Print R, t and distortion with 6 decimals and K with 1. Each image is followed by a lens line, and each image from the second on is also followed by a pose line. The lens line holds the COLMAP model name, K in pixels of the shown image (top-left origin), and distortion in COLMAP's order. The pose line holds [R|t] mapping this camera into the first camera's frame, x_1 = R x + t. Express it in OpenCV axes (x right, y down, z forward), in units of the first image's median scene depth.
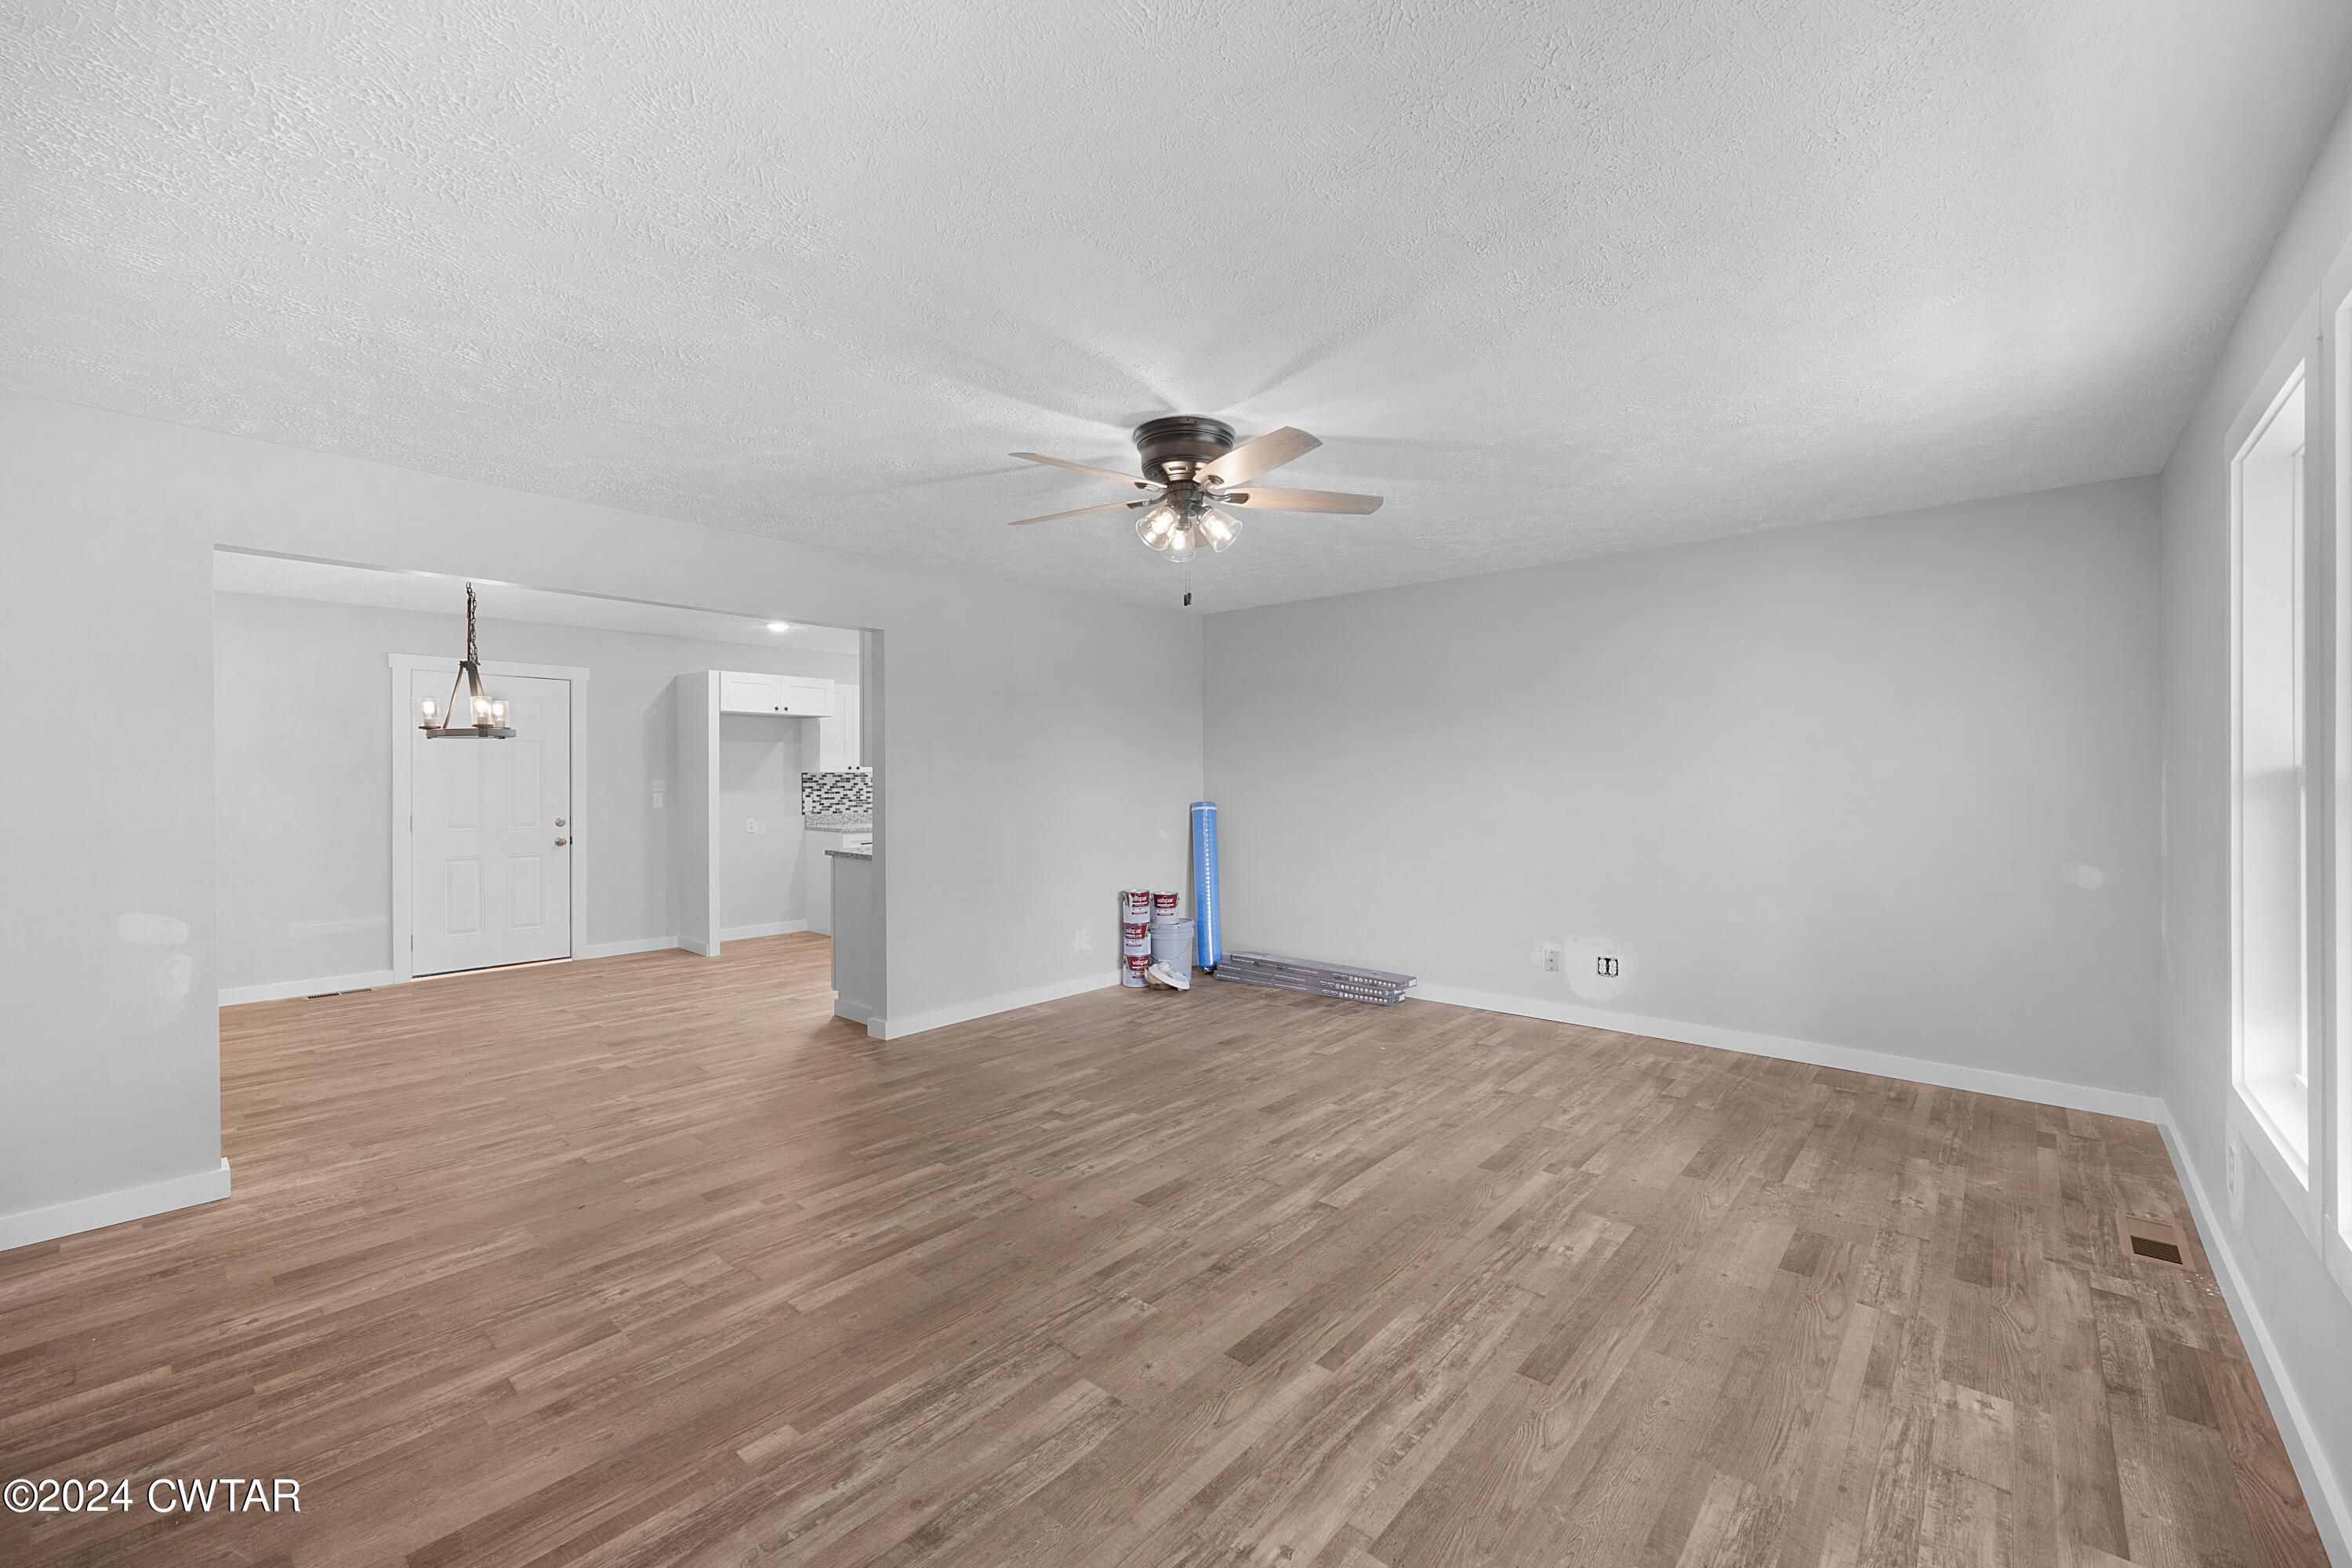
lens RADIAL K [[942.1, 0, 1179.3], [0, 942.1, 777.7], [0, 0, 1]] dist [-0.002557, -0.000225]
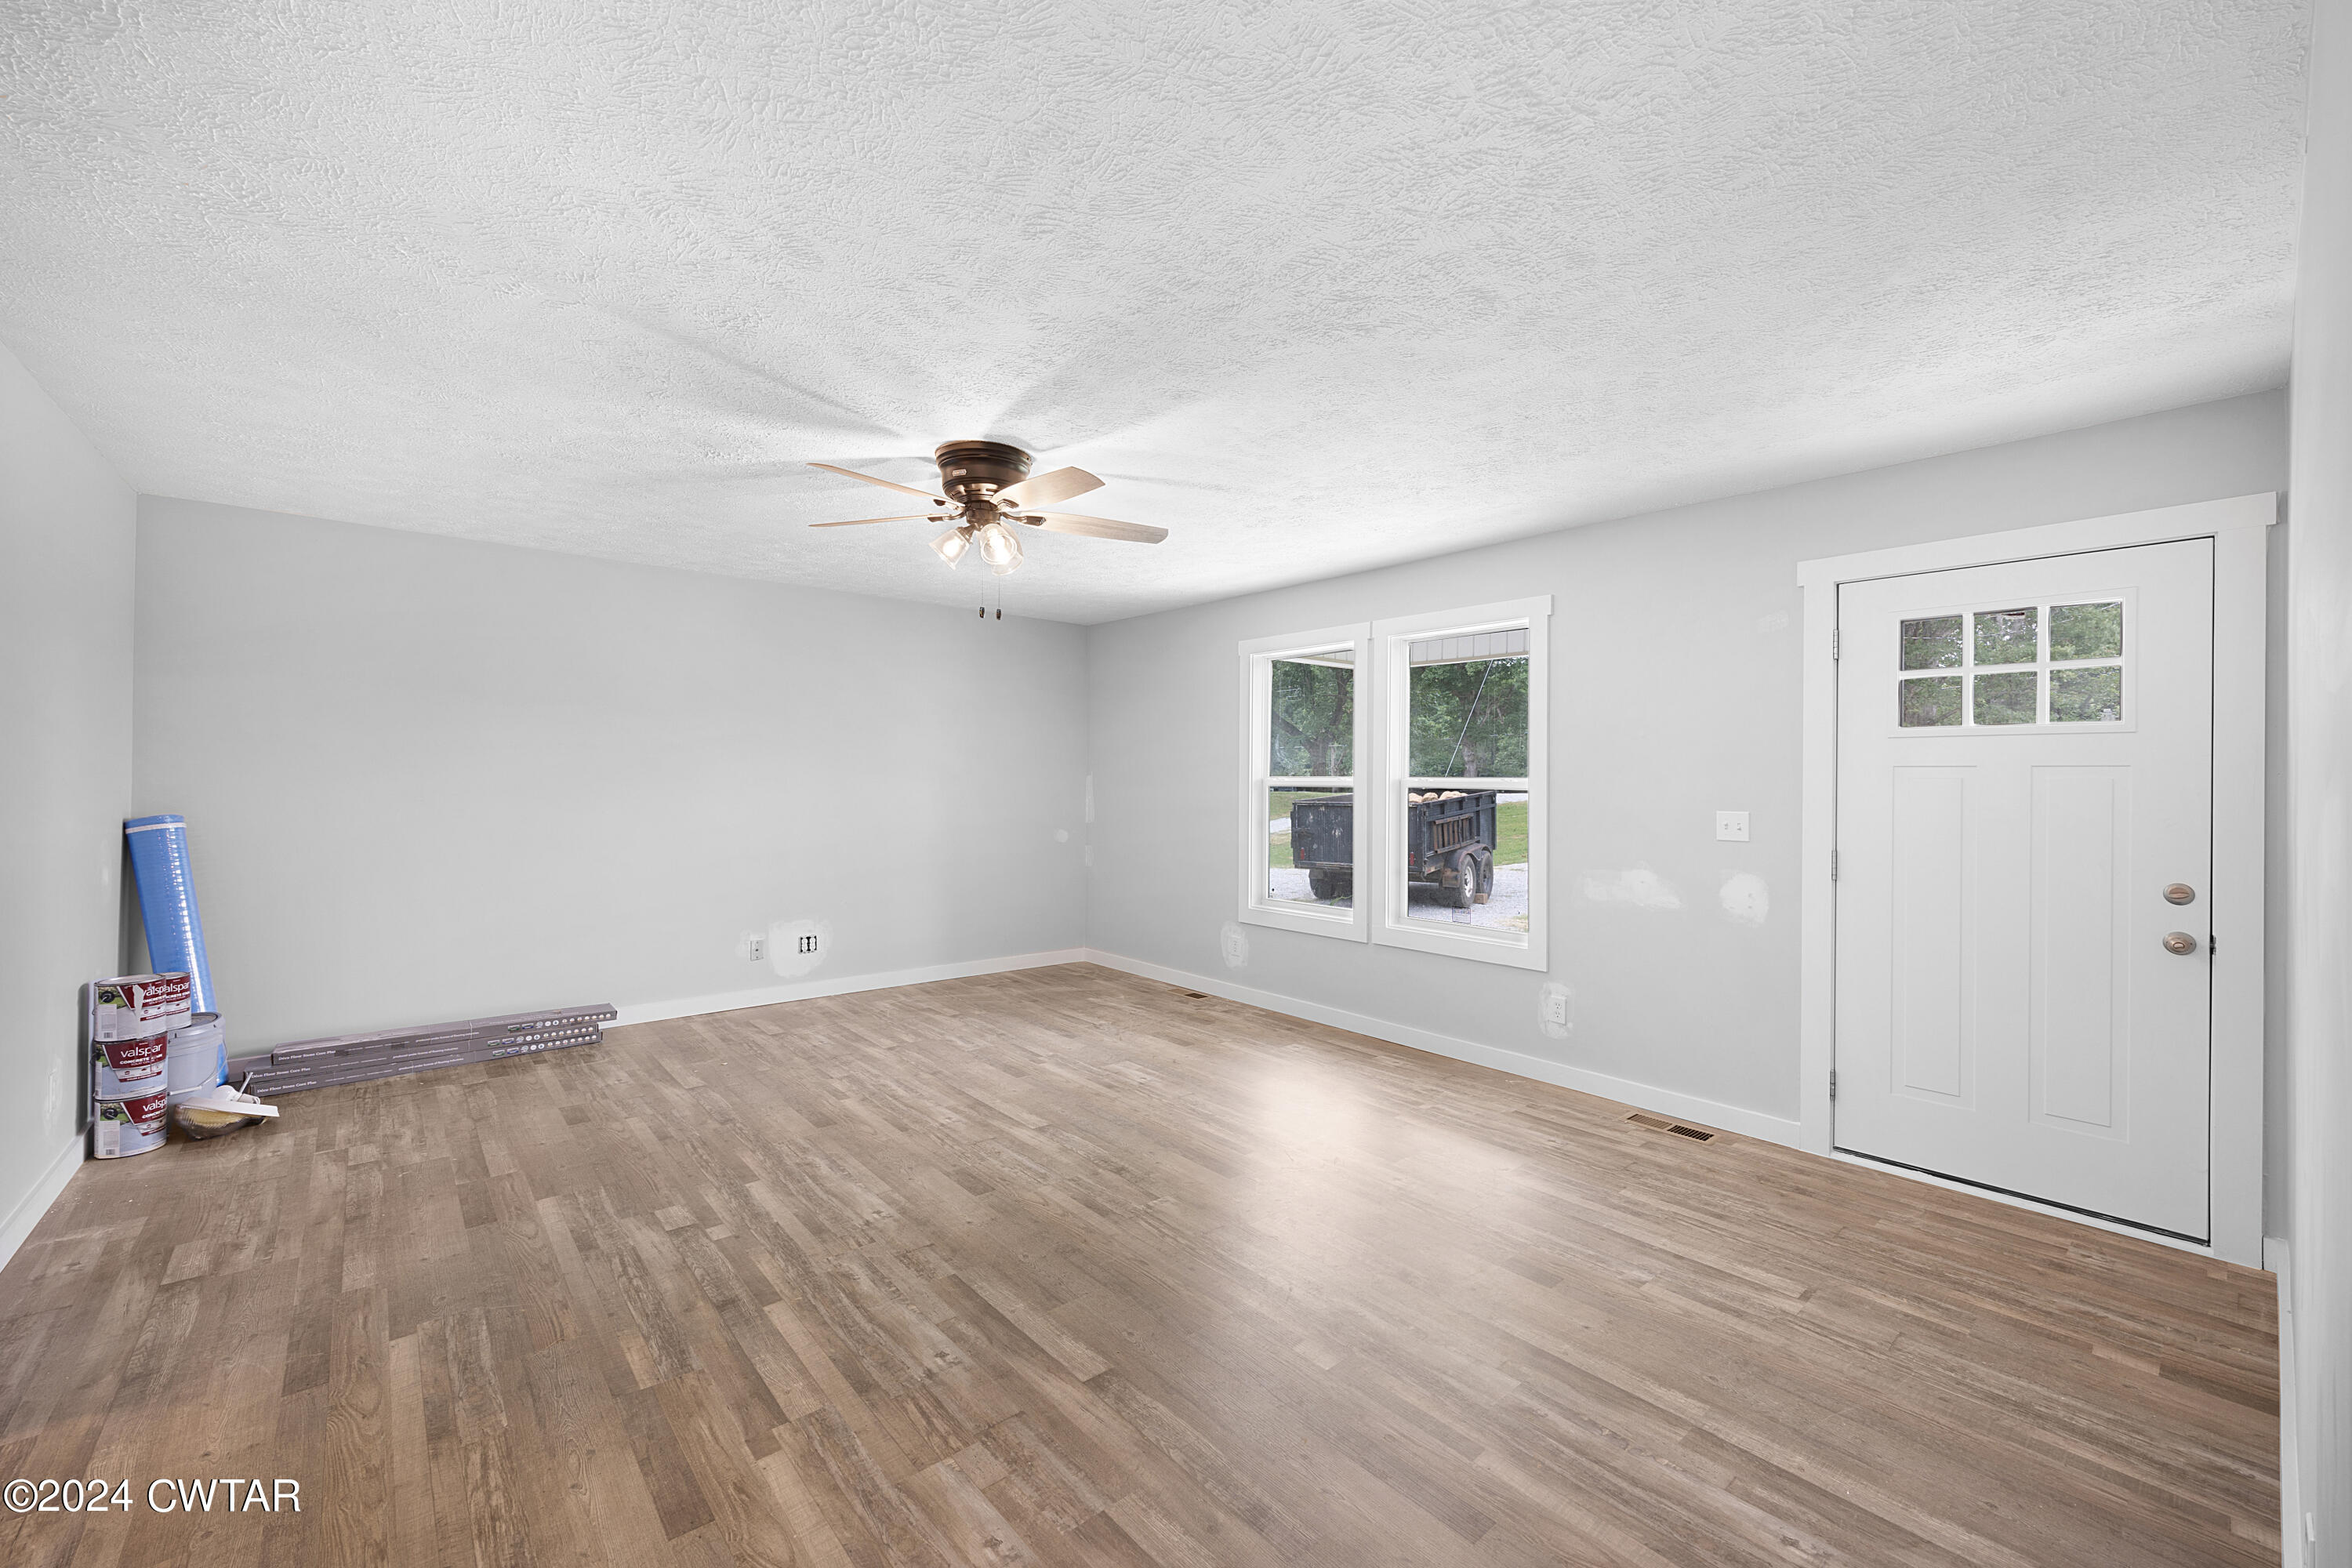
lens RADIAL K [[942.1, 0, 1179.3], [0, 942.1, 777.7], [0, 0, 1]] dist [-0.002557, -0.000225]
pose [[0.135810, 0.008217, 0.990701, -0.988821], [-0.007072, 0.999948, -0.007324, 0.003037], [-0.990710, -0.006011, 0.135861, 0.619626]]
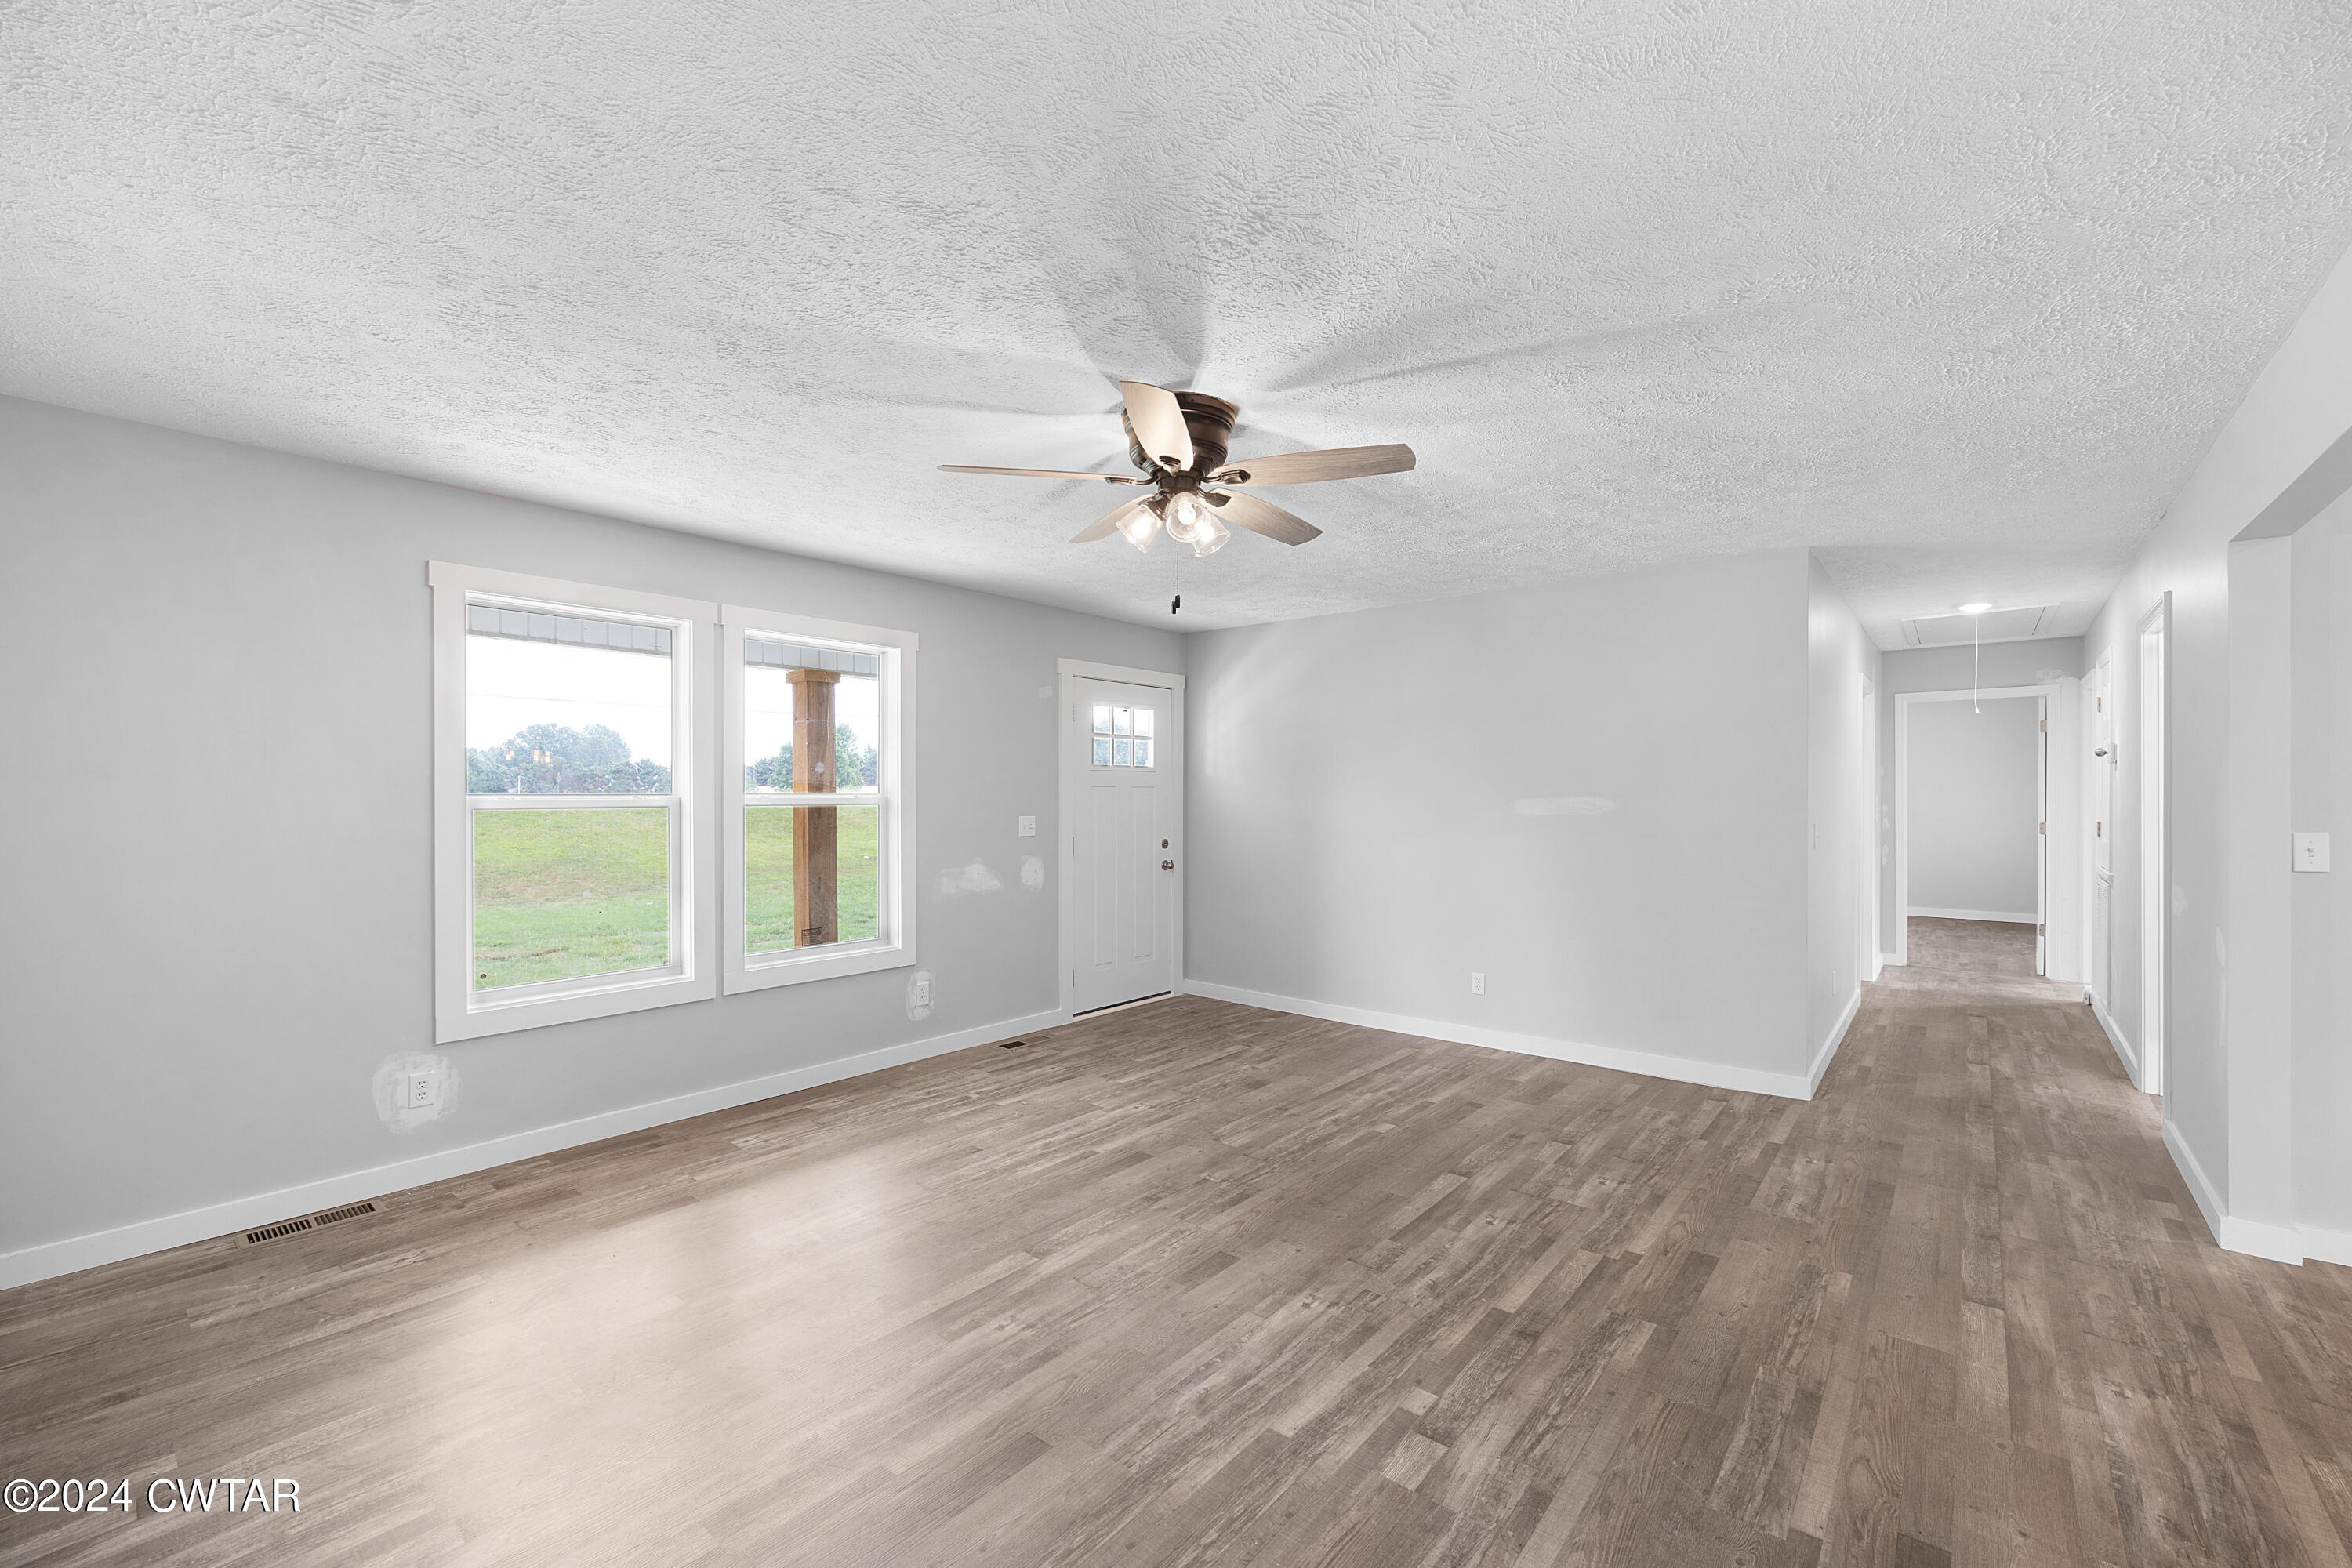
lens RADIAL K [[956.1, 0, 1187.6], [0, 956.1, 797.3], [0, 0, 1]] dist [-0.002117, 0.000034]
pose [[-0.999443, 0.008285, -0.032326, 0.026913], [0.008150, 0.999958, 0.004293, -0.007854], [0.032360, 0.004028, -0.999468, 1.853281]]
